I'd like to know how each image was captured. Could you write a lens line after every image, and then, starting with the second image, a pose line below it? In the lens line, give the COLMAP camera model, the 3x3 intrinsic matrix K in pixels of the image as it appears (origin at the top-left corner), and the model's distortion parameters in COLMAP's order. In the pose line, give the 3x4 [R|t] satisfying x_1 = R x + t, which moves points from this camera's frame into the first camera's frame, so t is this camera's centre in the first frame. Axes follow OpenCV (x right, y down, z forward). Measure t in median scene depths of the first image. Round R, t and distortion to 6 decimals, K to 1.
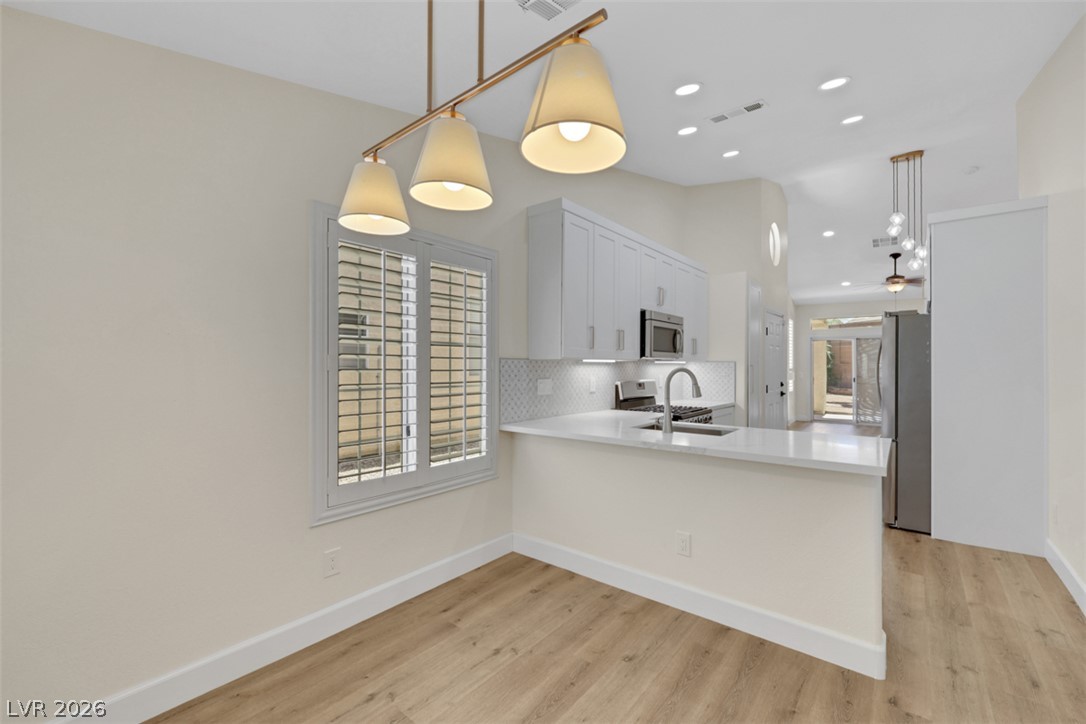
lens RADIAL K [[453.8, 0, 555.5], [0, 453.8, 359.1], [0, 0, 1]] dist [-0.000974, 0.000002]
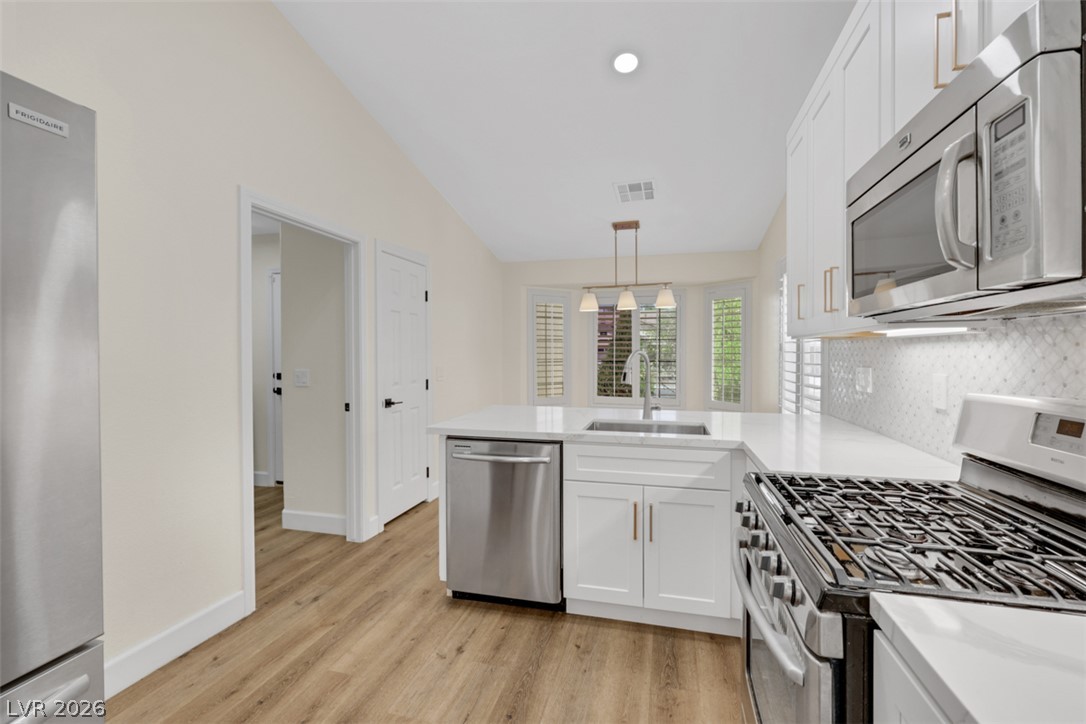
lens RADIAL K [[453.8, 0, 555.5], [0, 453.8, 359.1], [0, 0, 1]] dist [-0.000974, 0.000002]
pose [[-0.911967, 0.003243, -0.410251, 0.593025], [0.004435, 0.999988, -0.001953, 0.028652], [0.410240, -0.003601, -0.911970, 1.311615]]
